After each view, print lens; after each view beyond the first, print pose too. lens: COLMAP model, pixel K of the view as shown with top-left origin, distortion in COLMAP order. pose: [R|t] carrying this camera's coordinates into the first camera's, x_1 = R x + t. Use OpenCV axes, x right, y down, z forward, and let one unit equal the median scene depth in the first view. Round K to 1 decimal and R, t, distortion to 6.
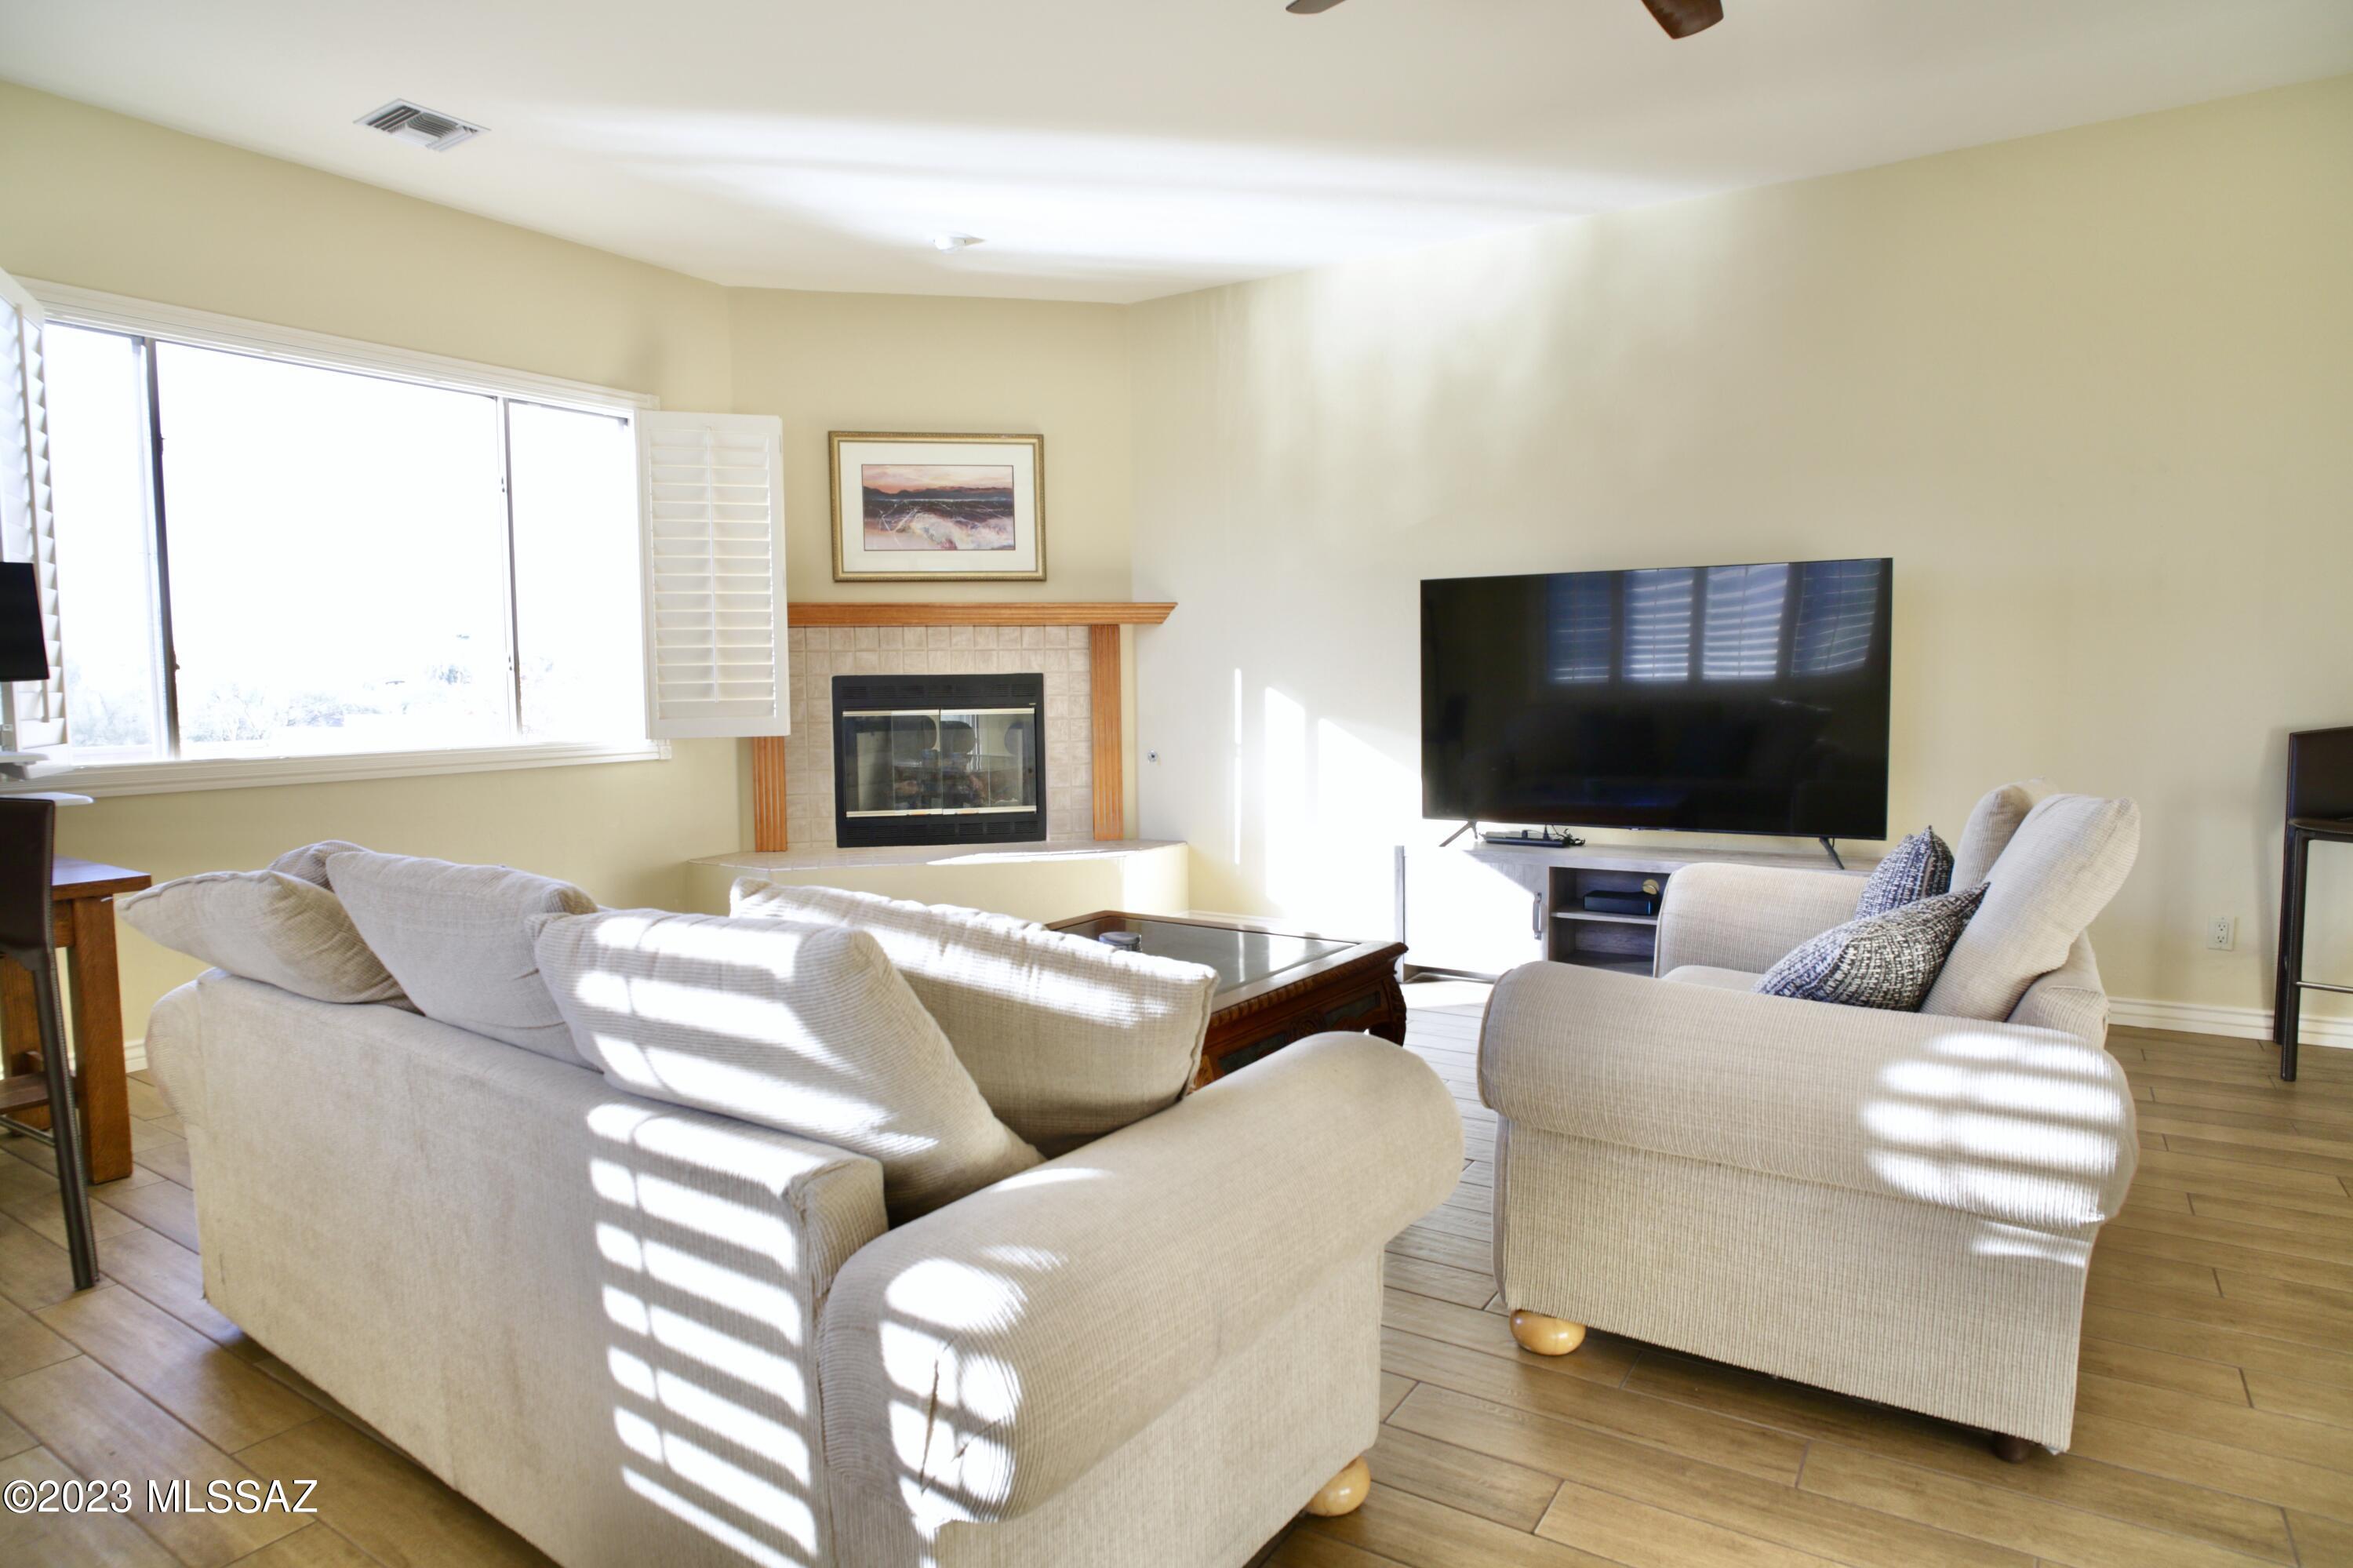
lens RADIAL K [[1361.8, 0, 1176.5], [0, 1361.8, 784.0], [0, 0, 1]] dist [-0.037127, 0.000246]
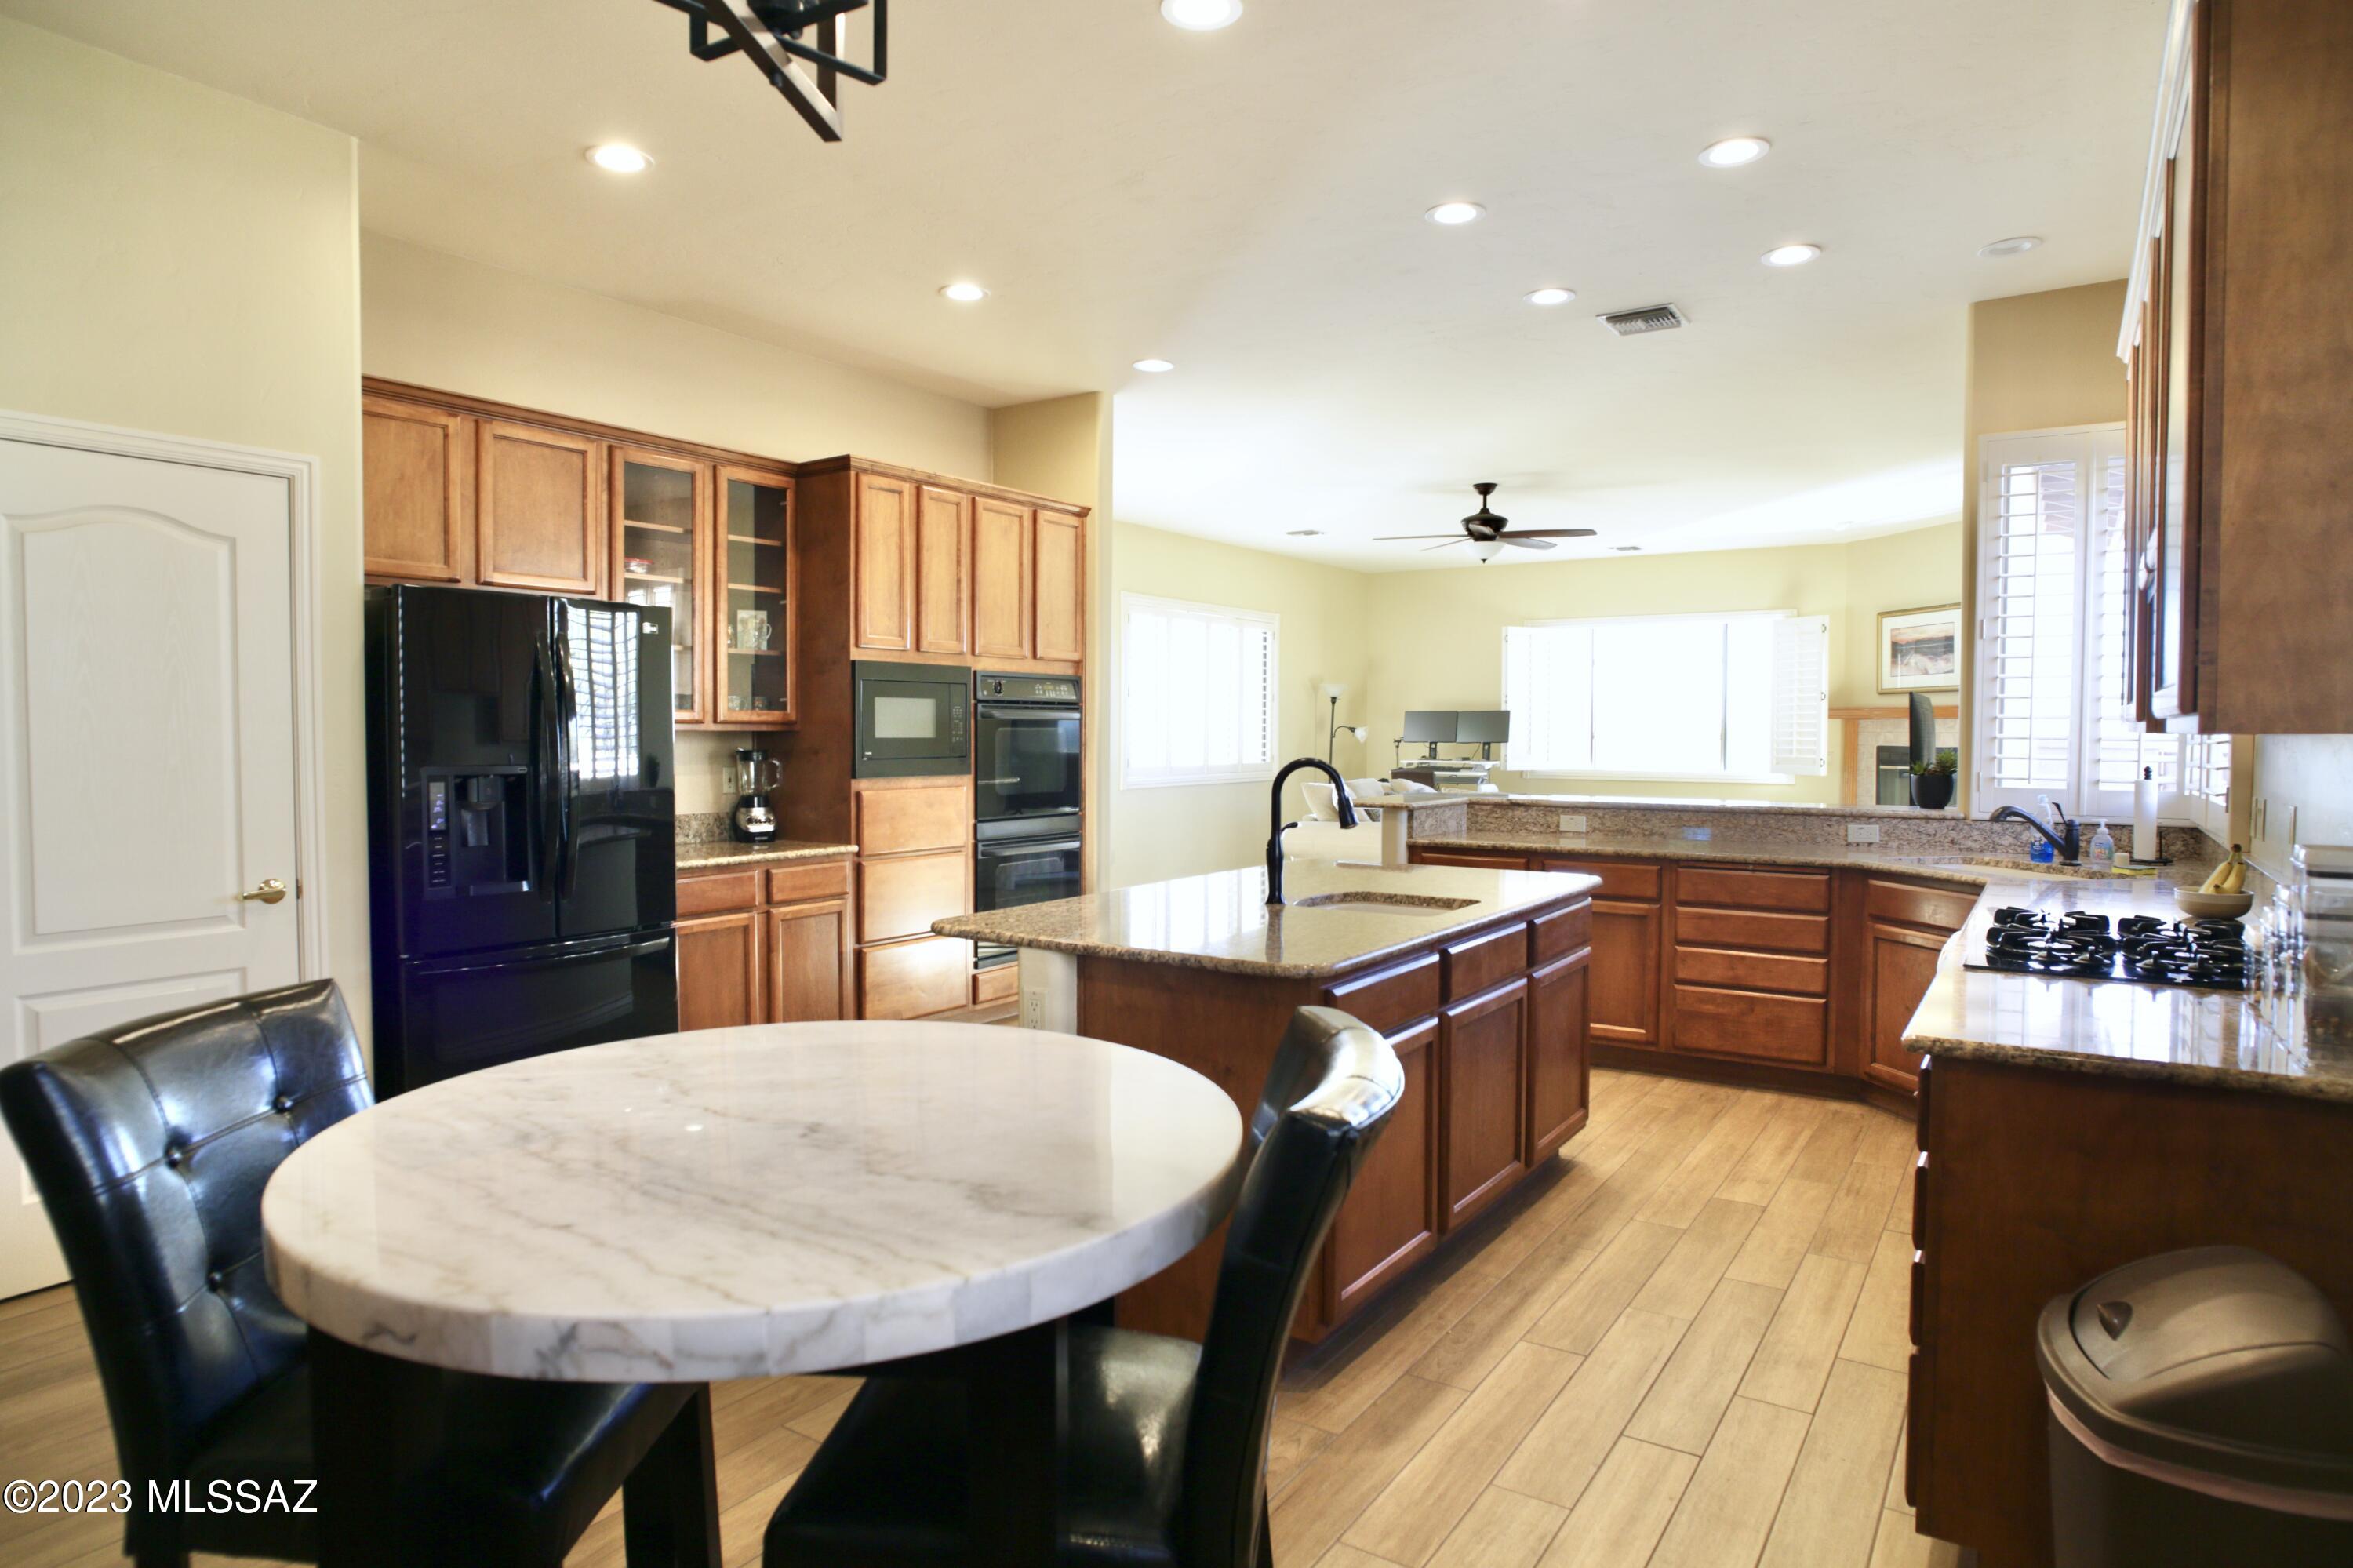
lens RADIAL K [[1361.8, 0, 1176.5], [0, 1361.8, 784.0], [0, 0, 1]] dist [-0.037127, 0.000246]
pose [[0.007293, 0.052821, -0.998577, 1.532863], [-0.077784, 0.995608, 0.052096, -0.049148], [0.996944, 0.077293, 0.011370, 0.047284]]
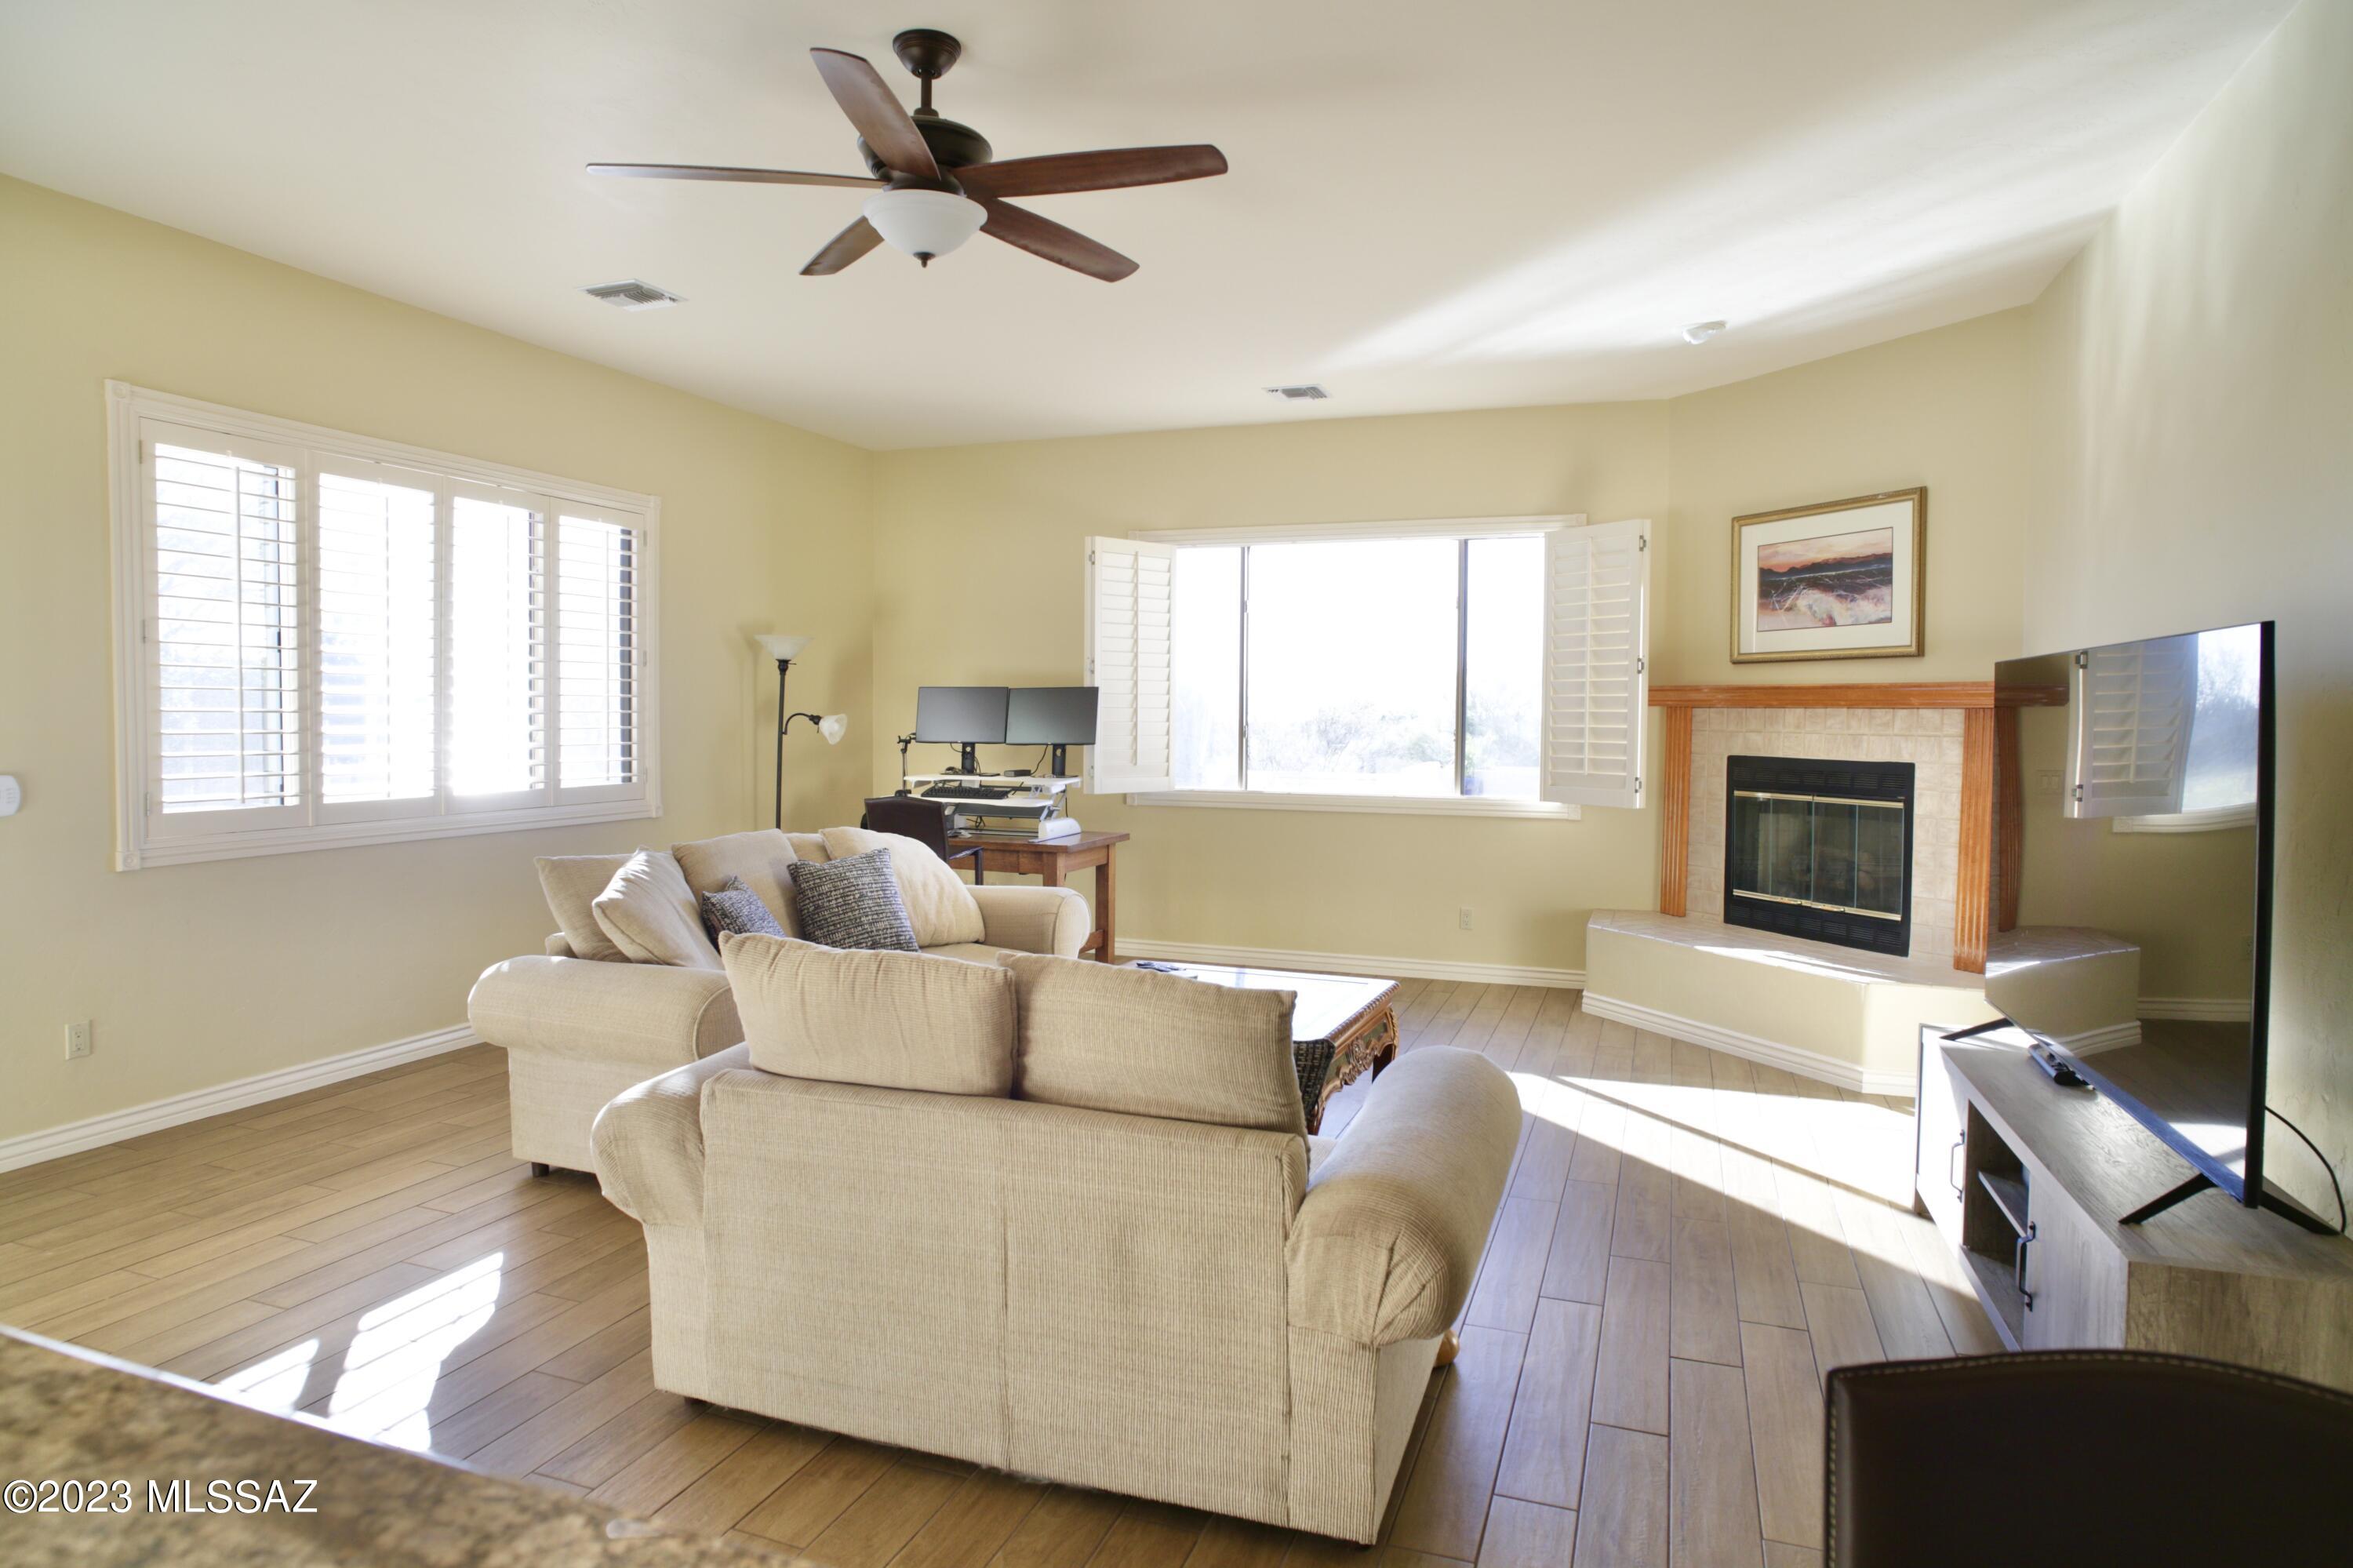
lens RADIAL K [[1361.8, 0, 1176.5], [0, 1361.8, 784.0], [0, 0, 1]] dist [-0.037127, 0.000246]
pose [[0.241610, 0.065984, -0.968127, 0.628216], [-0.085125, 0.995280, 0.046591, -0.069537], [0.966633, 0.071155, 0.246087, 0.346513]]
